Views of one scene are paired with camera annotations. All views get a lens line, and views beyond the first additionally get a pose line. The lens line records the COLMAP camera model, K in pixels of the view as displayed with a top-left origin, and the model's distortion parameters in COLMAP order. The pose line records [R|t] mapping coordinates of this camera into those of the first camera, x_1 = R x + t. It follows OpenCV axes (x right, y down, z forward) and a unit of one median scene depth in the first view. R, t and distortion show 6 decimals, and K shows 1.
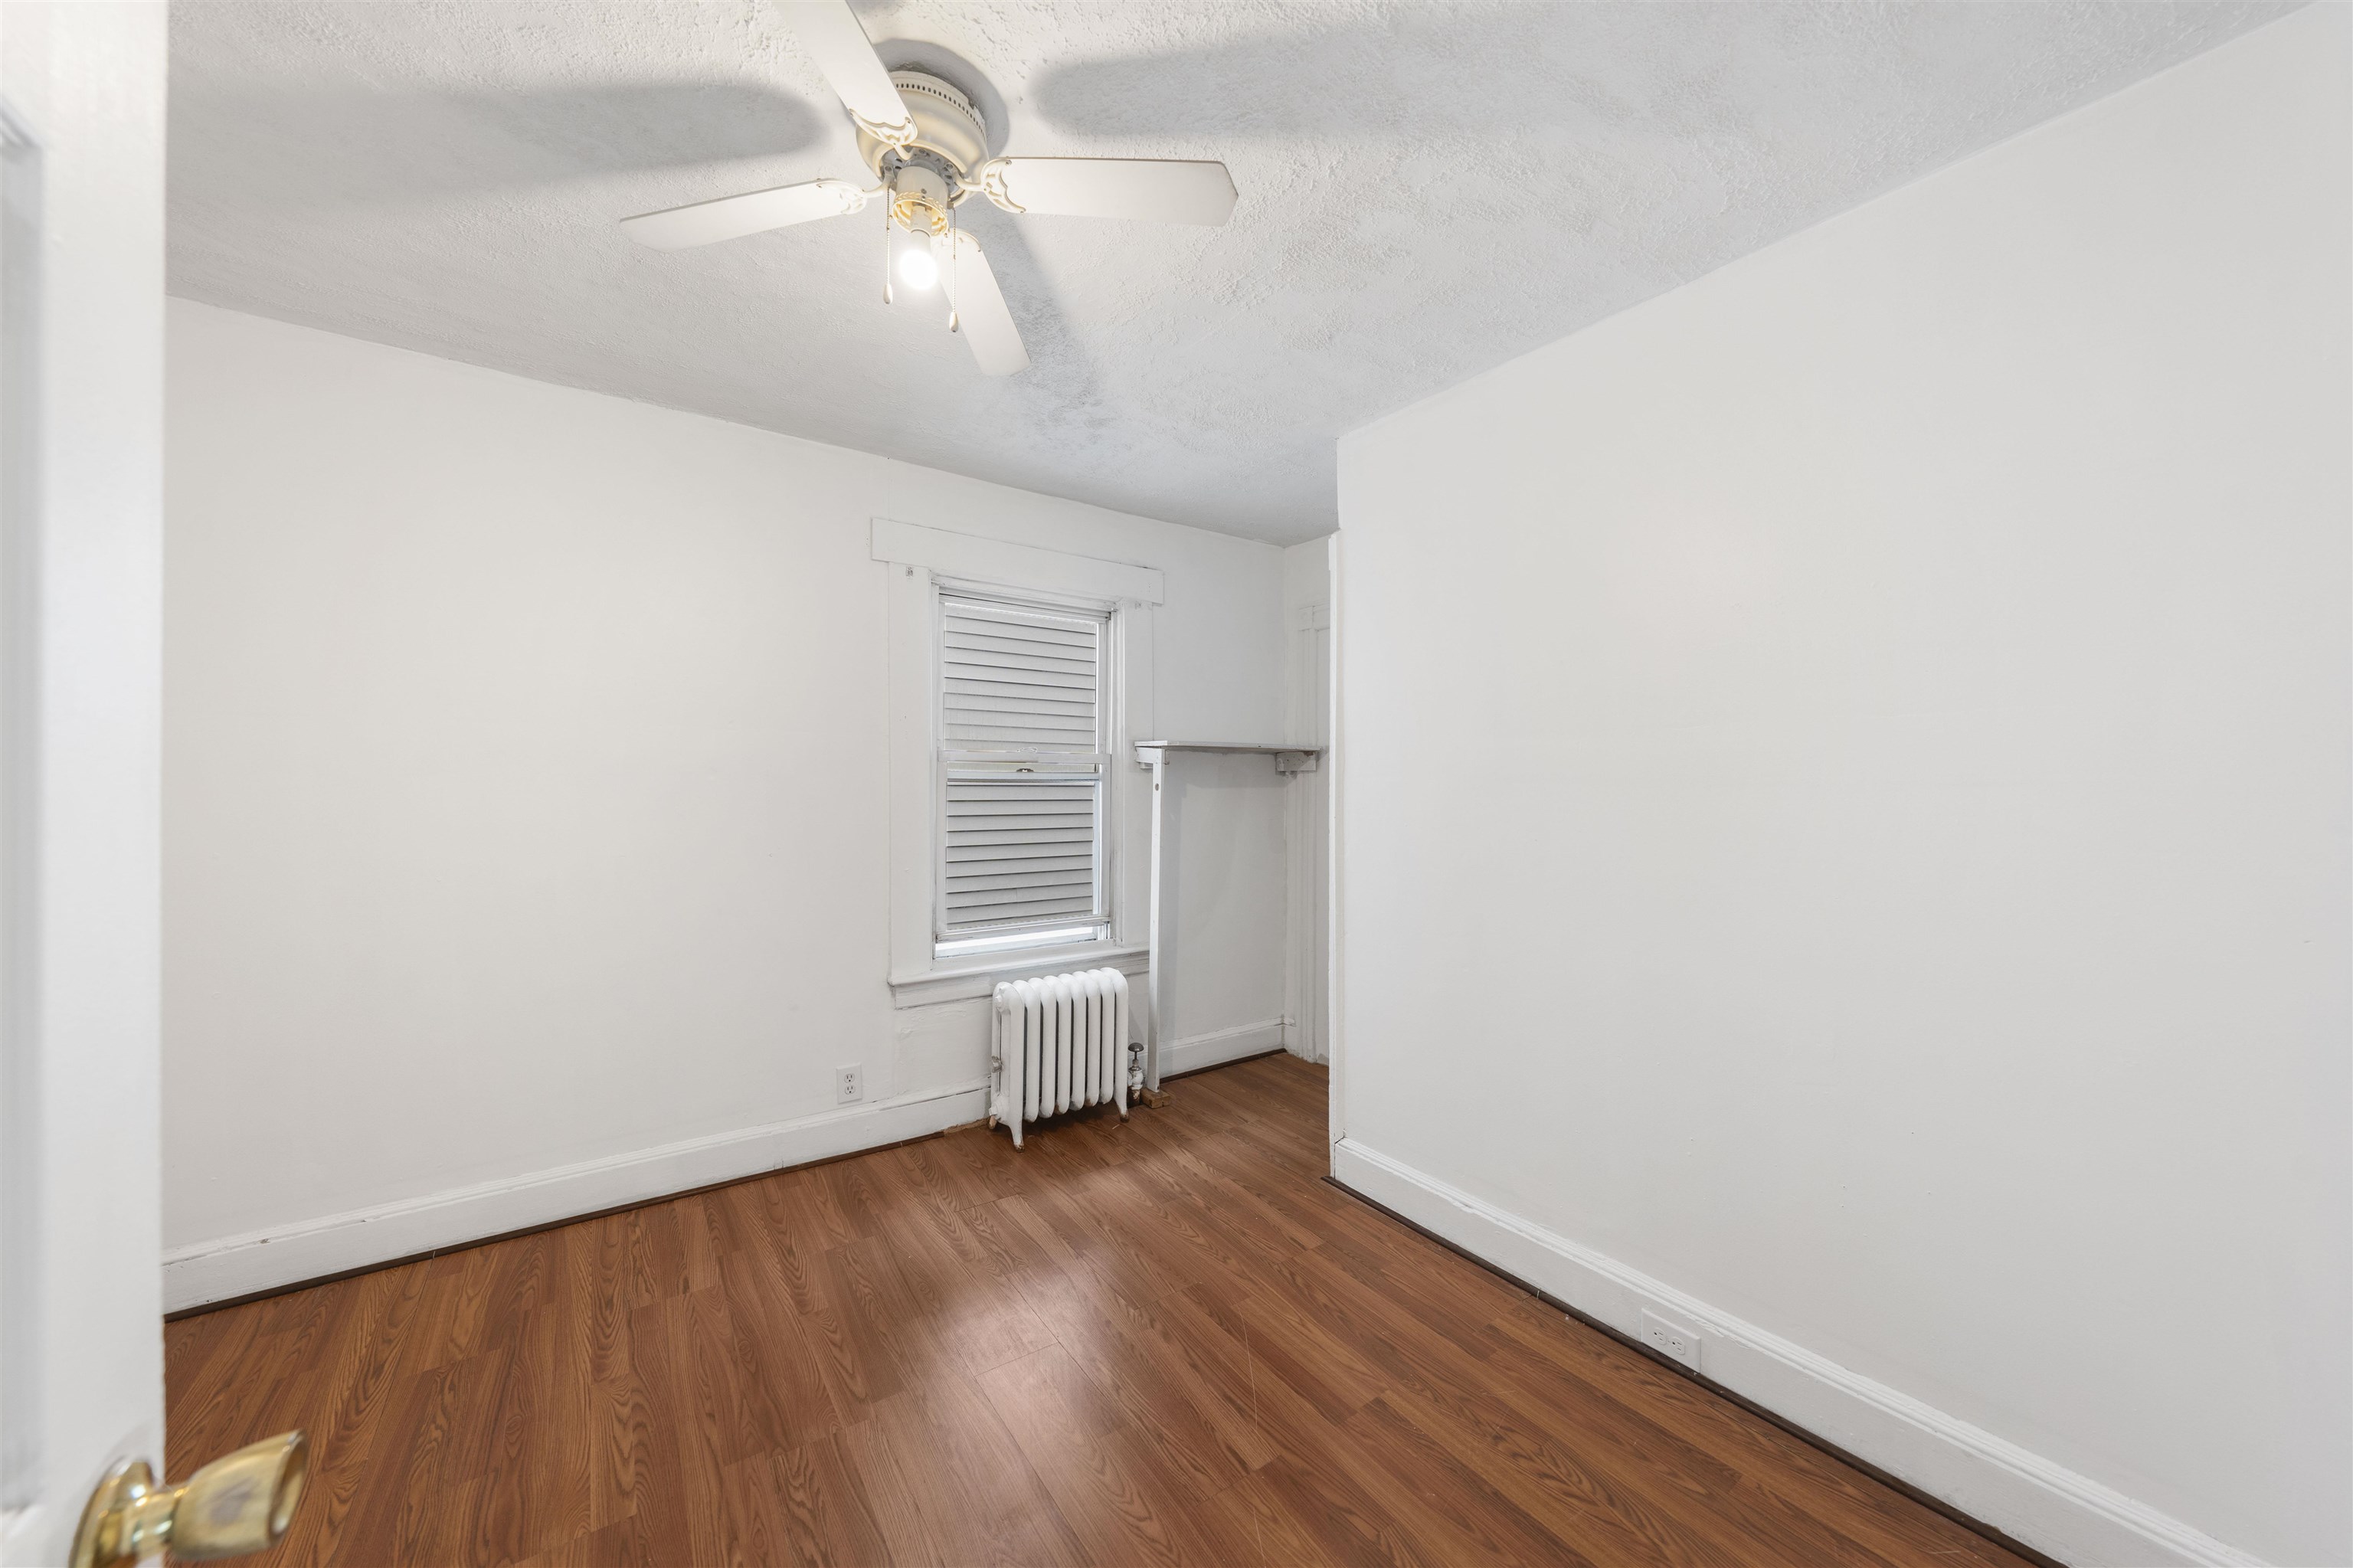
lens RADIAL K [[833.1, 0, 1174.1], [0, 833.1, 783.8], [0, 0, 1]] dist [-0.001525, 0.000008]
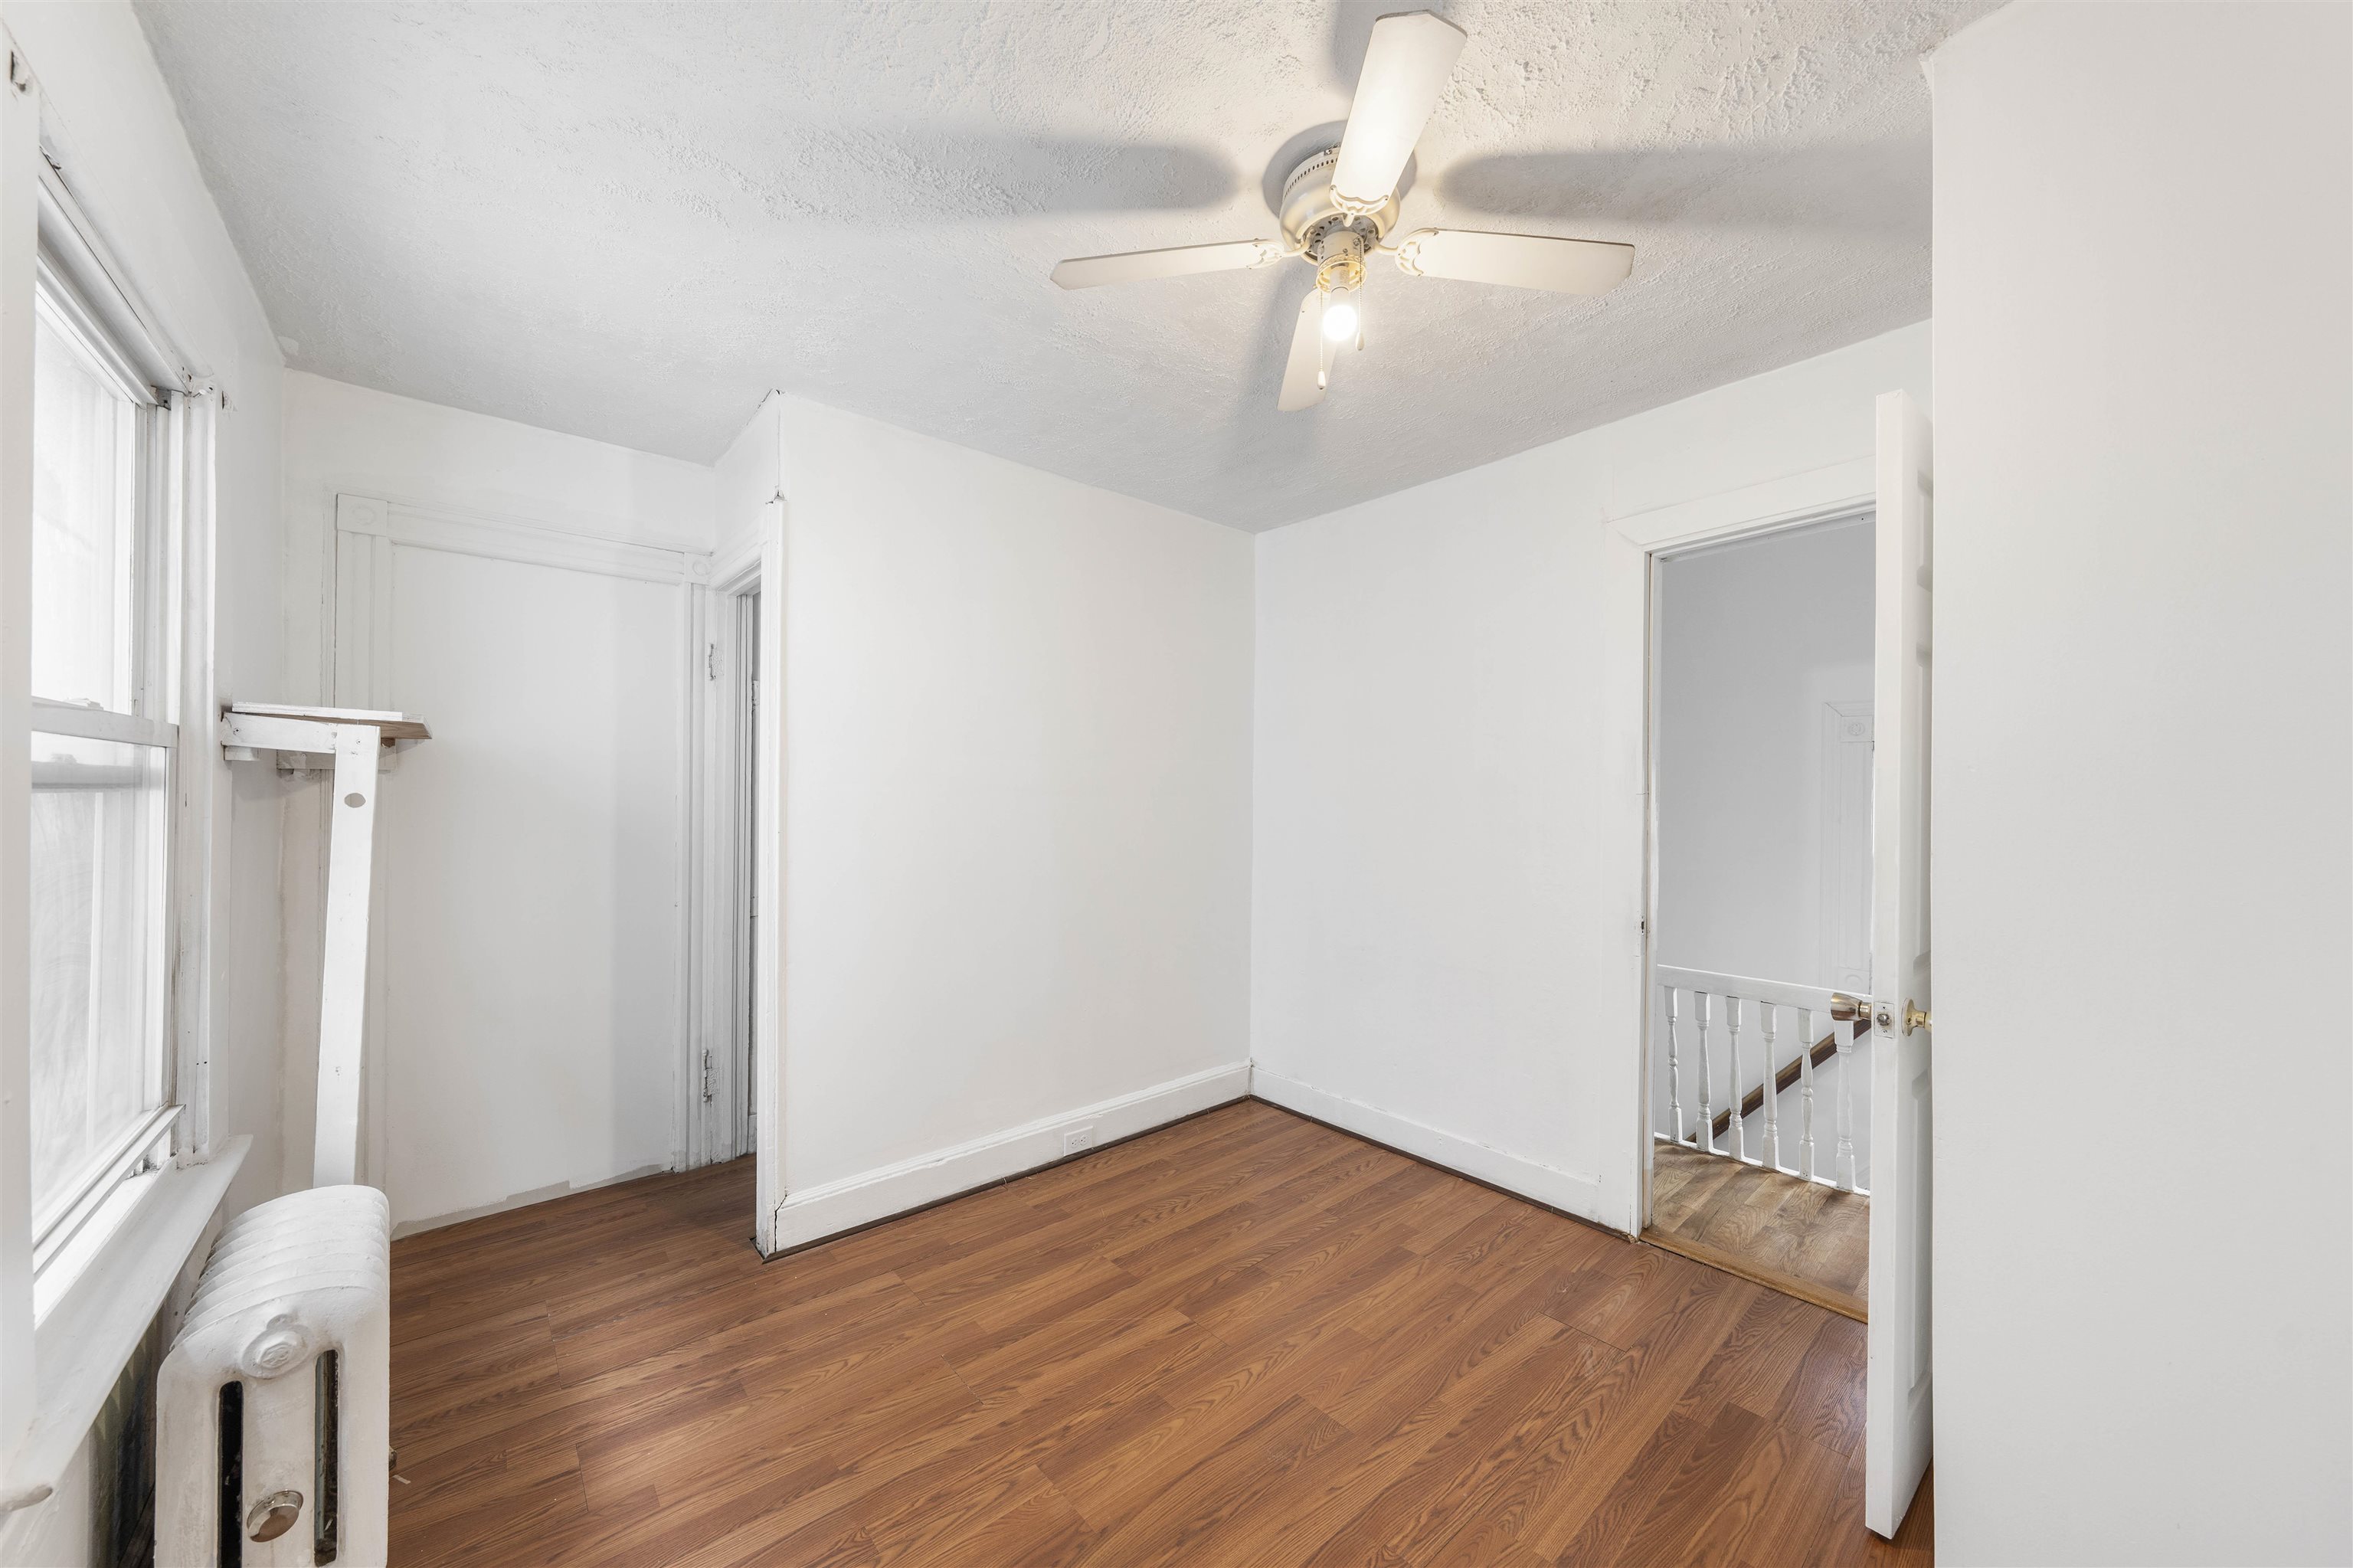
lens RADIAL K [[833.1, 0, 1174.0], [0, 833.1, 790.0], [0, 0, 1]] dist [-0.001525, 0.000008]
pose [[-0.099741, 0.001318, 0.995013, -0.884033], [-0.005195, 0.999985, -0.001845, -0.005525], [-0.995000, -0.005353, -0.099733, 0.849383]]
